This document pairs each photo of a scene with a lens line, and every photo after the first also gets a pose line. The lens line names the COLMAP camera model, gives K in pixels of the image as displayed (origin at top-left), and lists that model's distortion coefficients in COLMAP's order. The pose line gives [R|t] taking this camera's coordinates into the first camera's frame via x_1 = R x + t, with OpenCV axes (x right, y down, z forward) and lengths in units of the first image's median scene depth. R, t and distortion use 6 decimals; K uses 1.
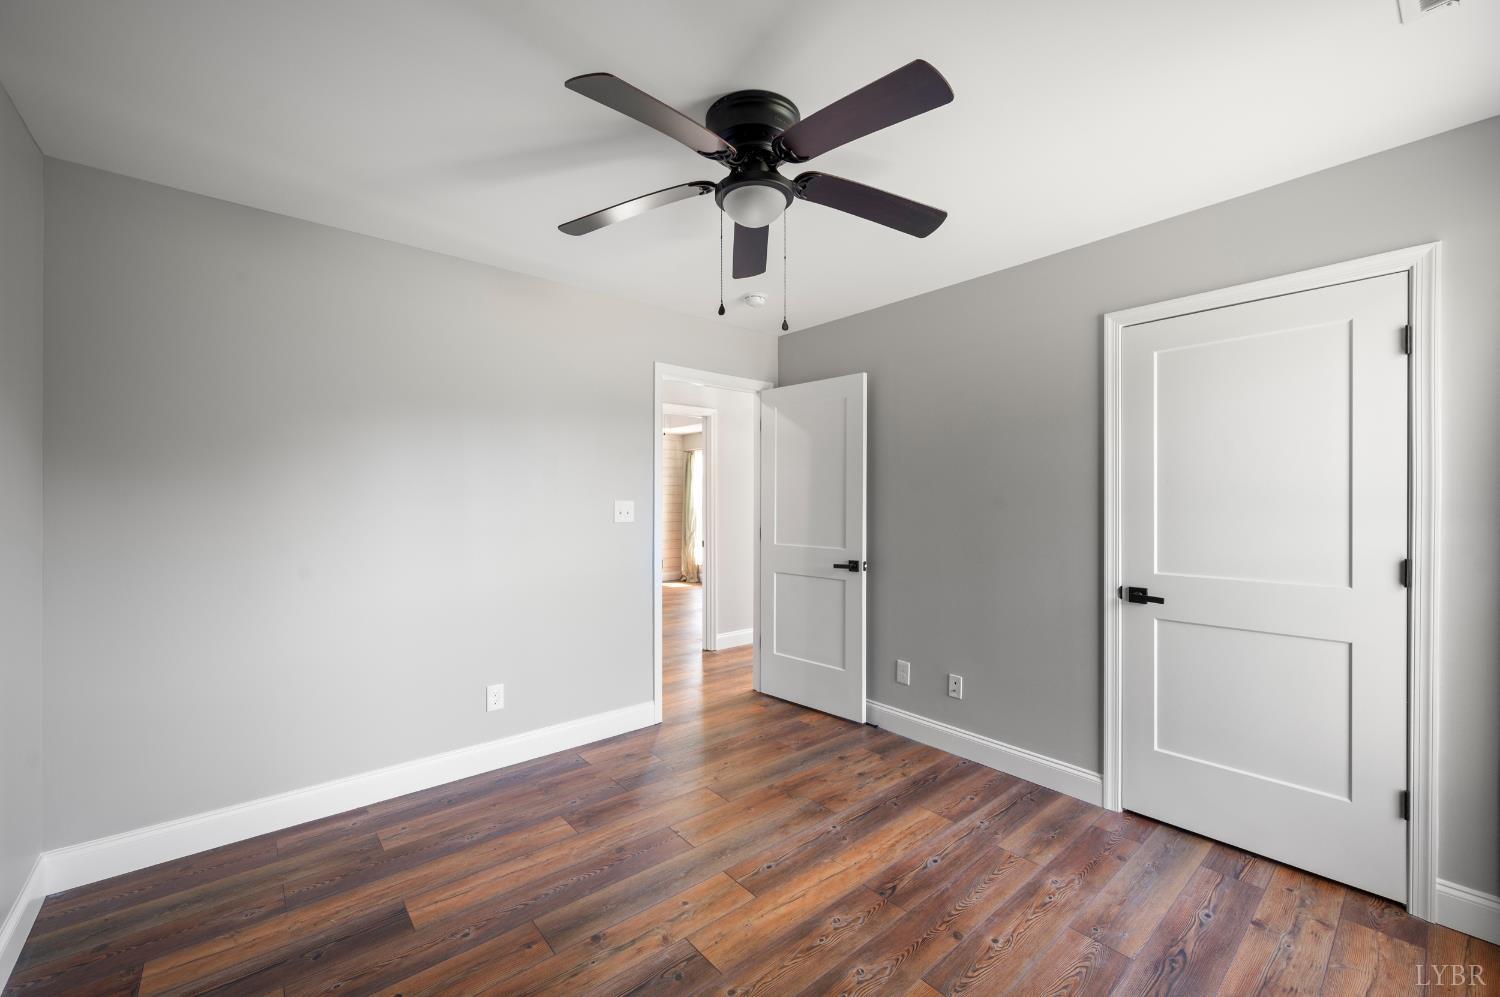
lens RADIAL K [[594.0, 0, 750.8], [0, 594.0, 503.1], [0, 0, 1]] dist [0.001487, -0.000063]
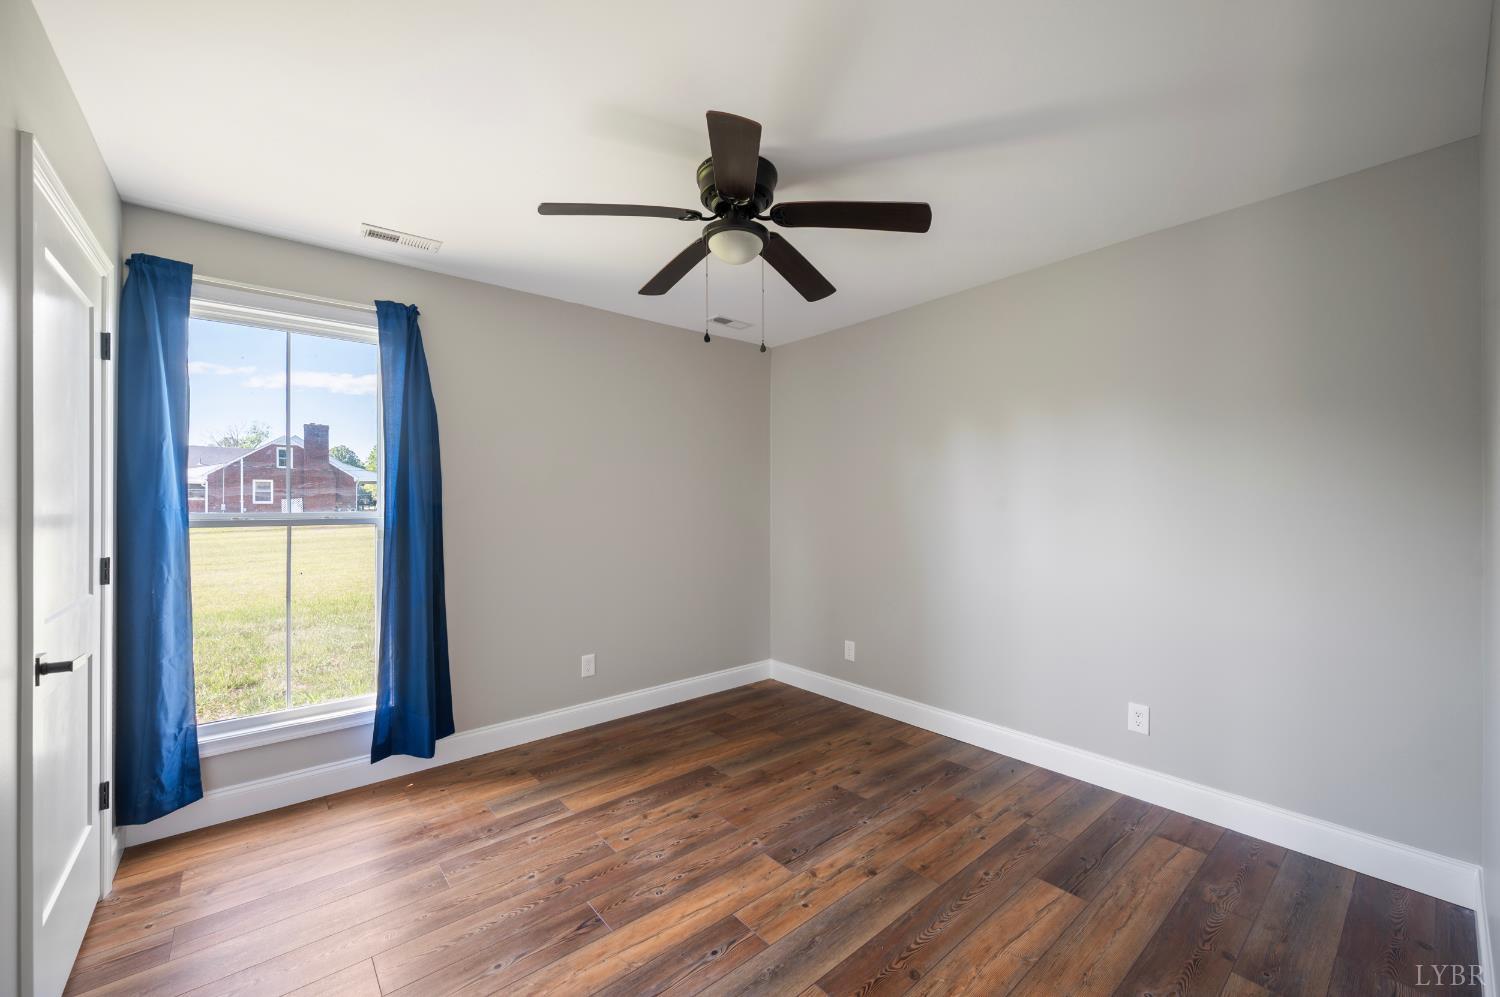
lens RADIAL K [[594.0, 0, 749.8], [0, 594.0, 499.2], [0, 0, 1]] dist [0.001487, -0.000063]
pose [[-0.999931, 0.000873, 0.011717, -0.030246], [0.000833, 0.999994, -0.003421, -0.000883], [-0.011720, -0.003411, -0.999926, 2.008460]]
